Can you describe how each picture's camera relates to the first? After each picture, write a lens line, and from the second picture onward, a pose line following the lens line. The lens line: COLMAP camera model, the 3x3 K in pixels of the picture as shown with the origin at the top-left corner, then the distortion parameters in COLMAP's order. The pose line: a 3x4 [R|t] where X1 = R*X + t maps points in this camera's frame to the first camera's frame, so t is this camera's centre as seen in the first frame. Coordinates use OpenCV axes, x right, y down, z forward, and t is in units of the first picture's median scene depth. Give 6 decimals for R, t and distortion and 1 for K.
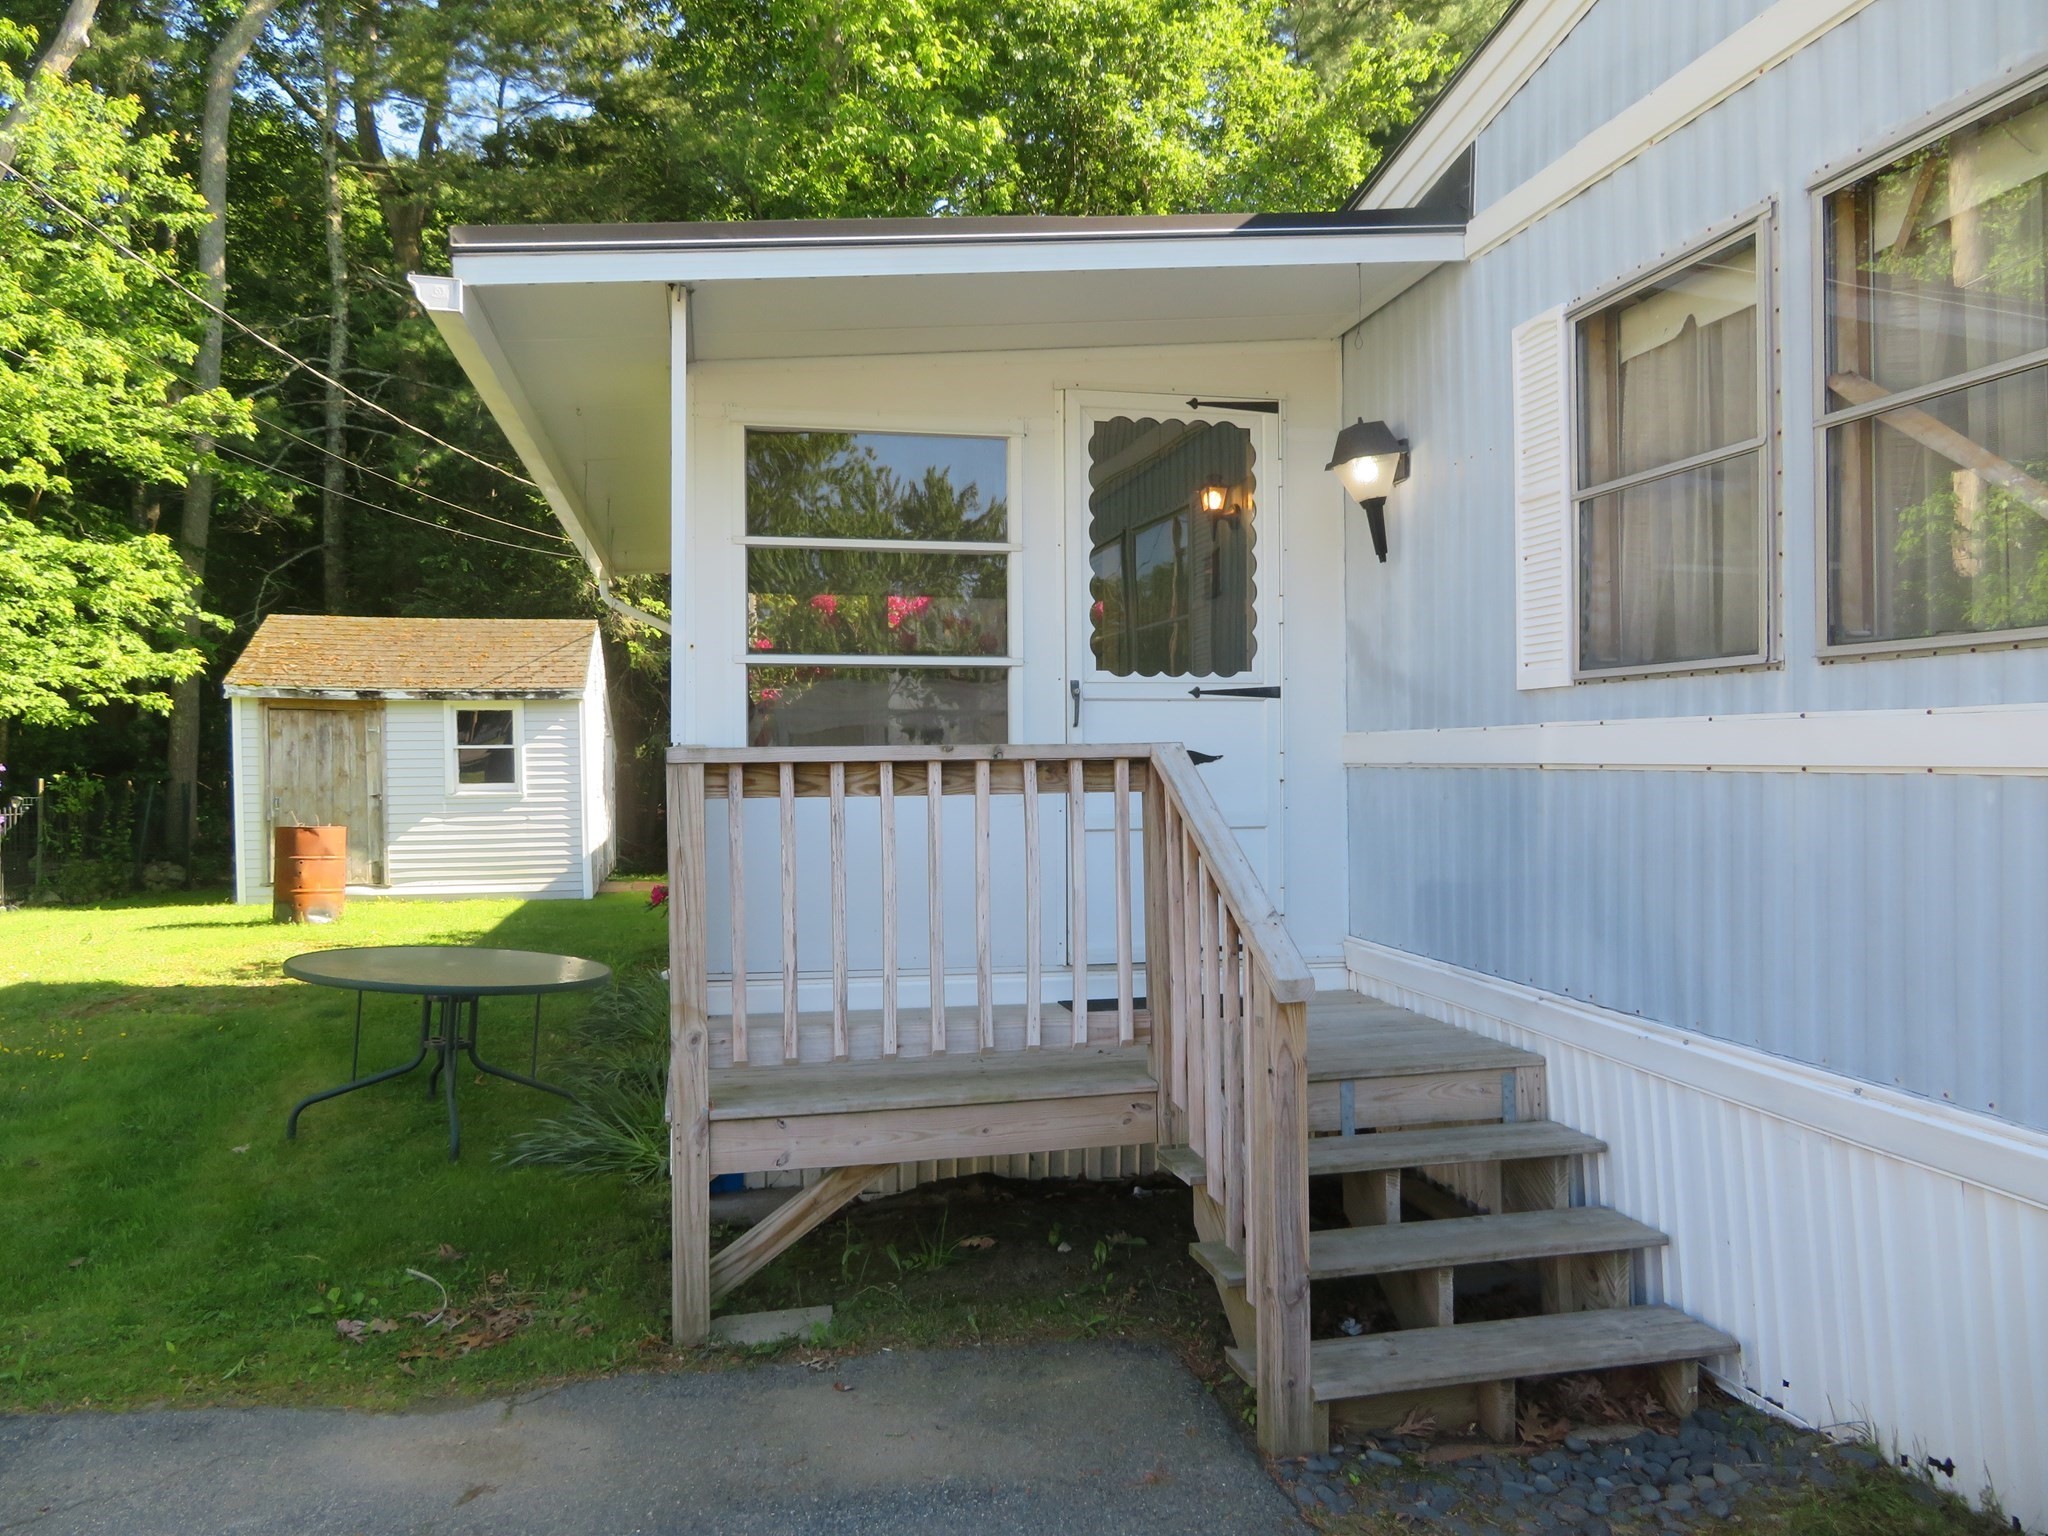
lens RADIAL K [[1449.2, 0, 1024.0], [0, 1449.2, 768.0], [0, 0, 1]] dist [-0.003174, -0.009075]
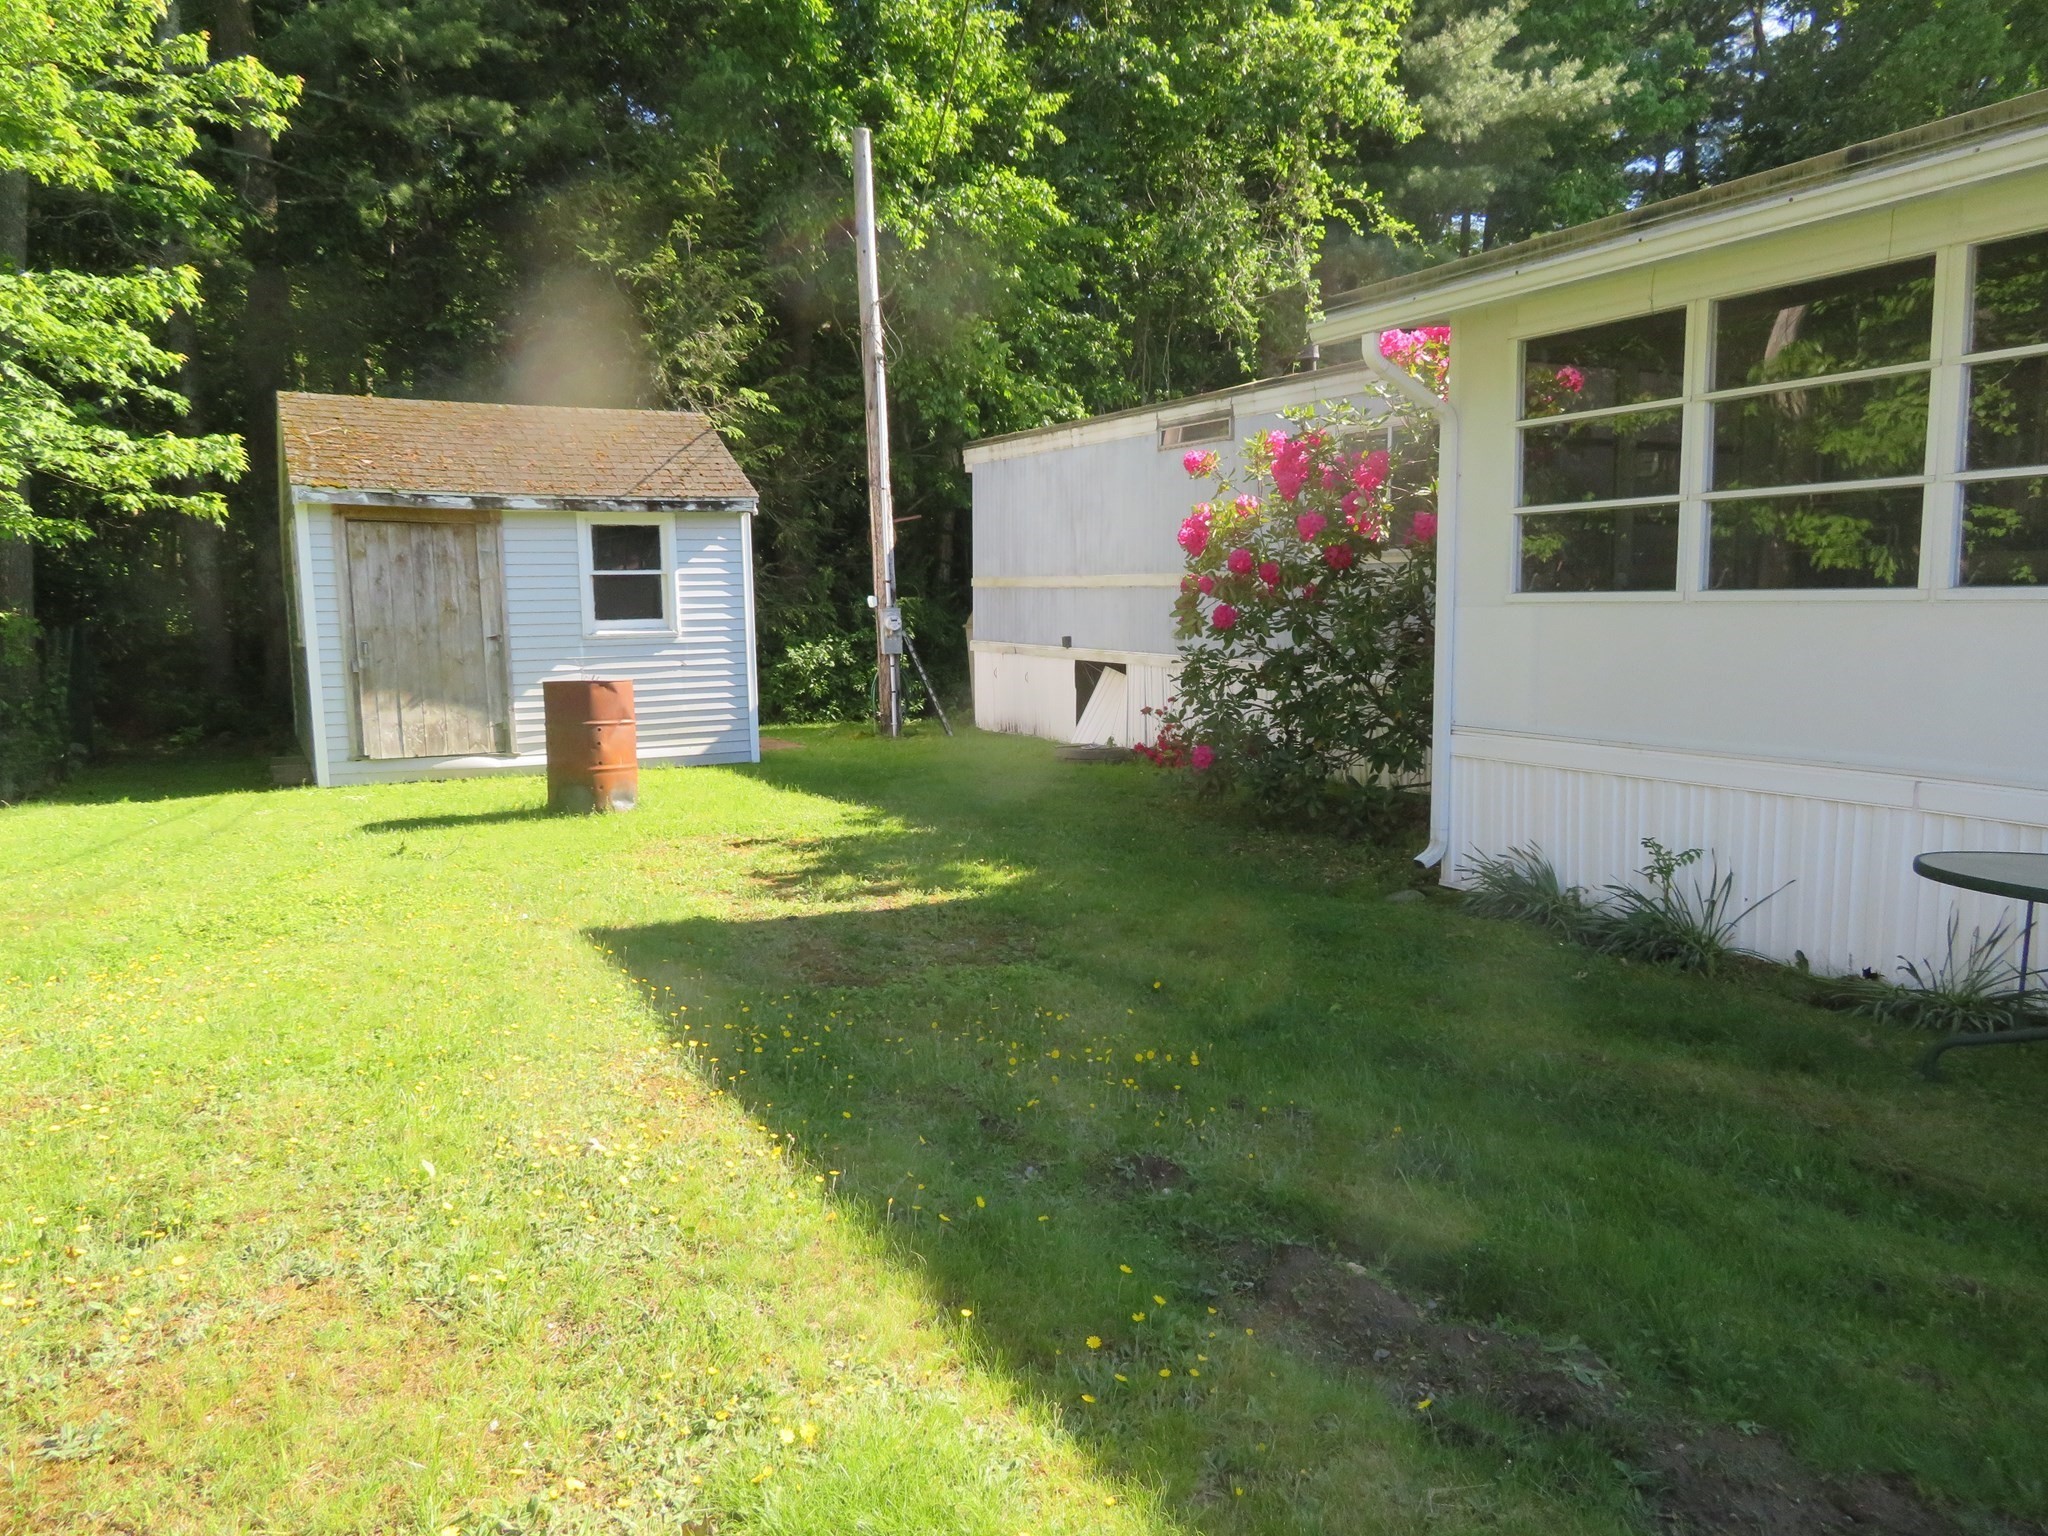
lens RADIAL K [[1449.2, 0, 1024.0], [0, 1449.2, 768.0], [0, 0, 1]] dist [-0.003174, -0.009075]
pose [[0.963184, -0.036132, 0.266404, -0.388112], [0.005243, 0.993263, 0.115760, 0.000755], [-0.268792, -0.110101, 0.956885, 0.190722]]
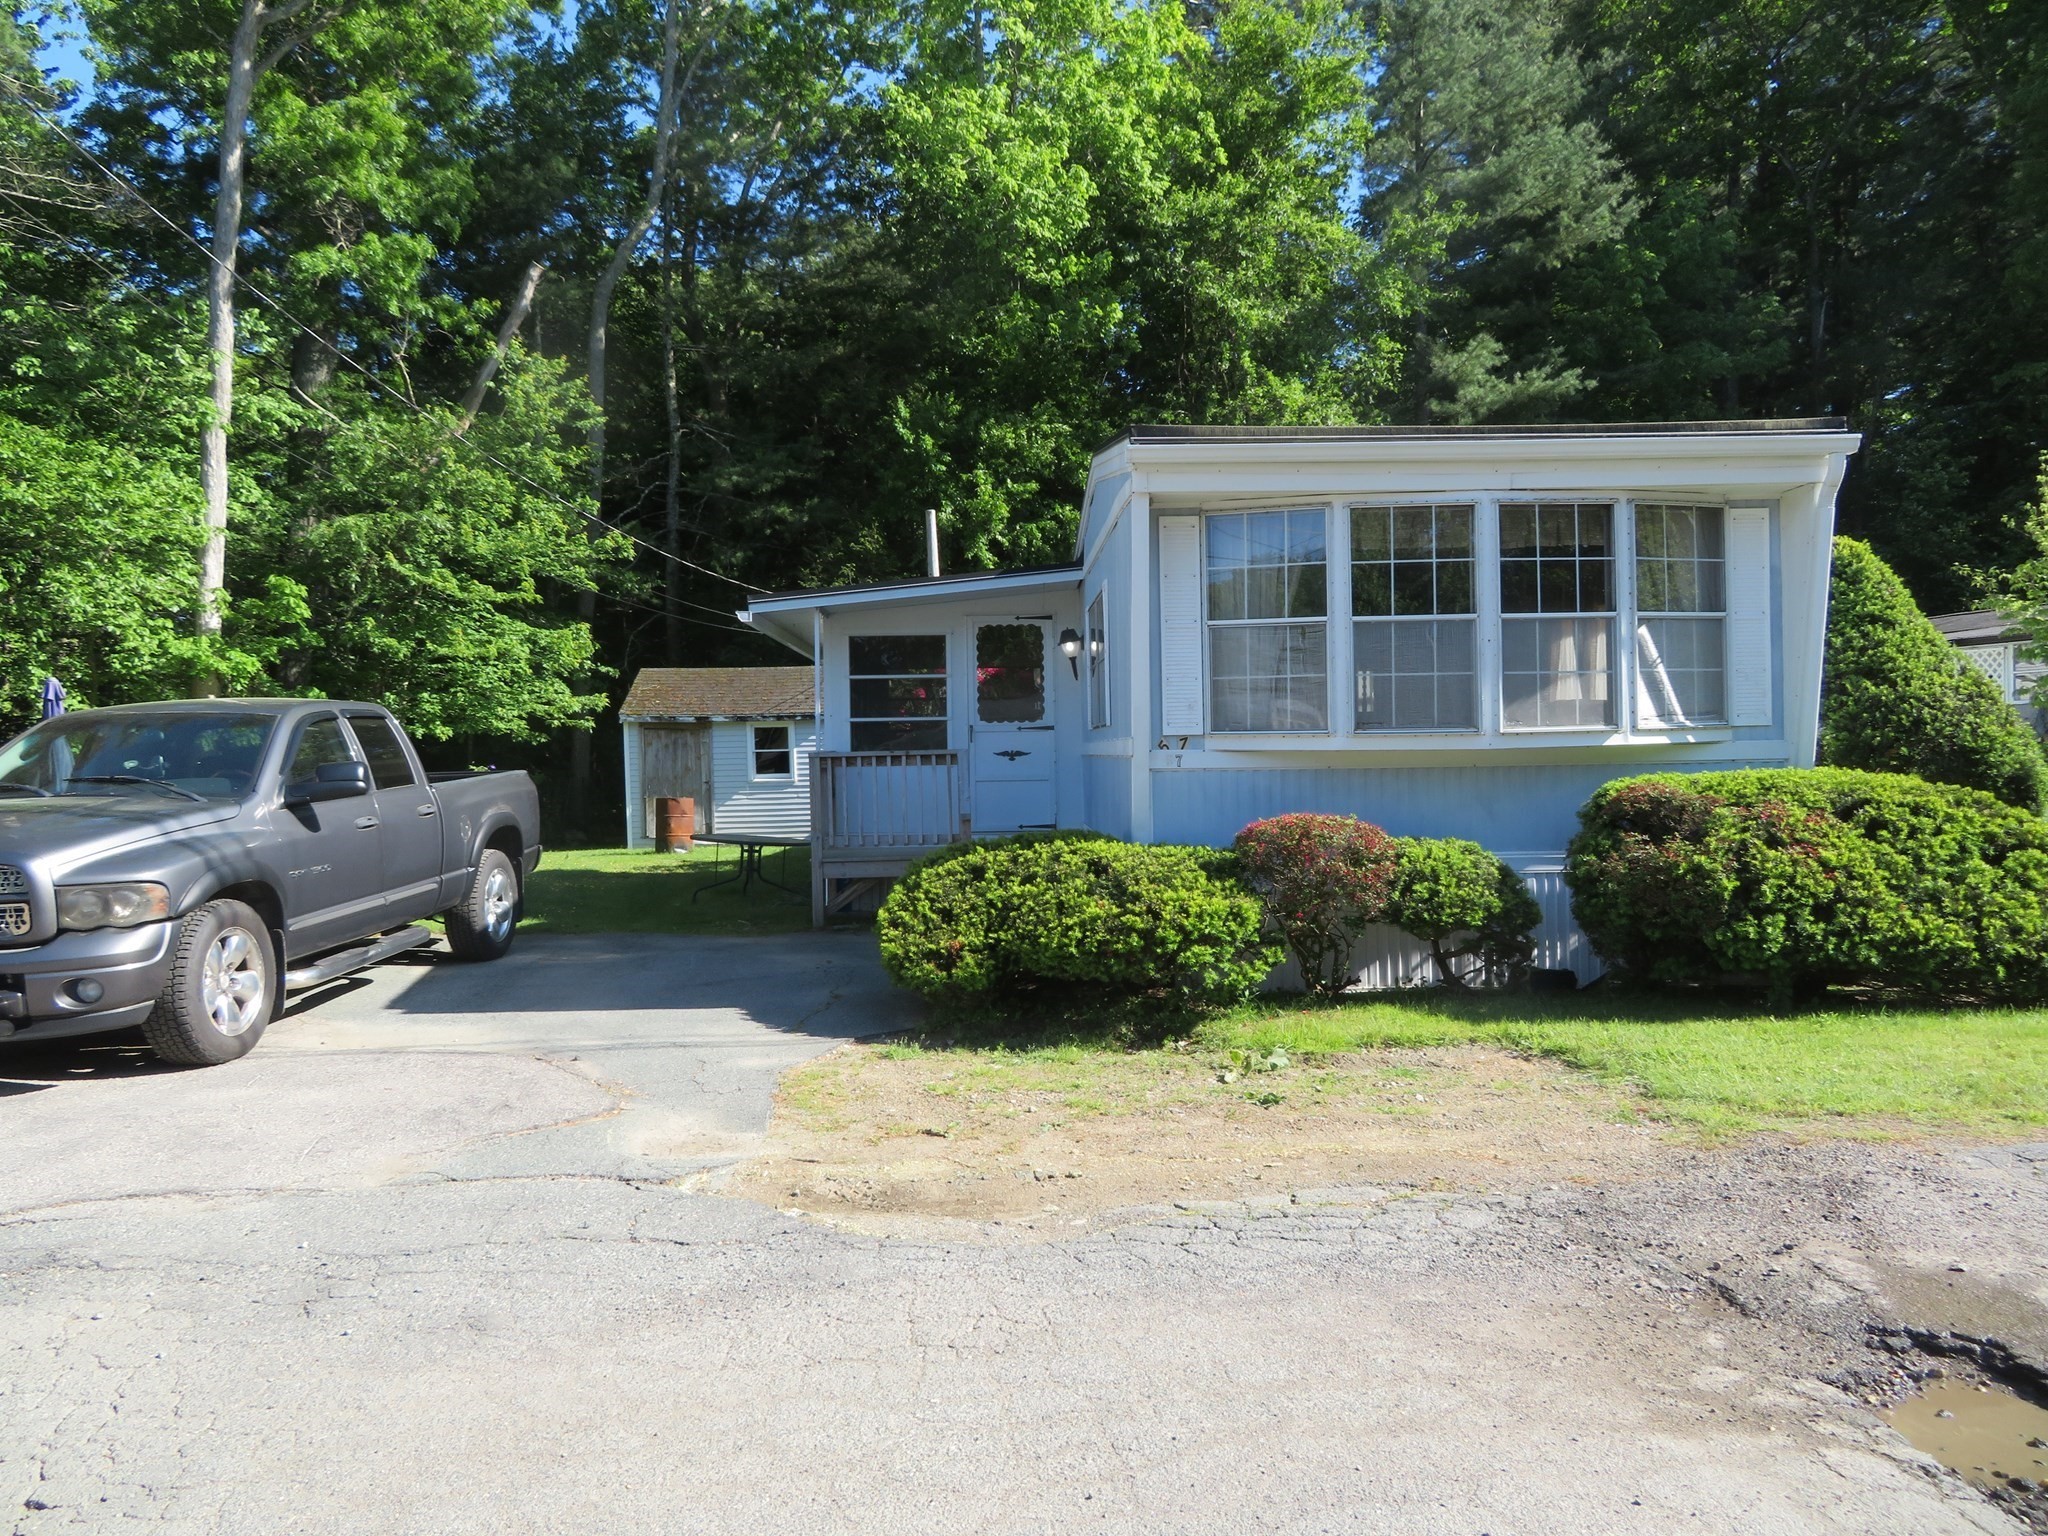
lens RADIAL K [[1449.2, 0, 1024.0], [0, 1449.2, 768.0], [0, 0, 1]] dist [-0.003174, -0.009075]
pose [[0.981637, -0.006055, -0.190661, 0.203935], [0.006200, 0.999981, 0.000159, 0.006031], [0.190657, -0.001338, 0.981656, -0.510166]]
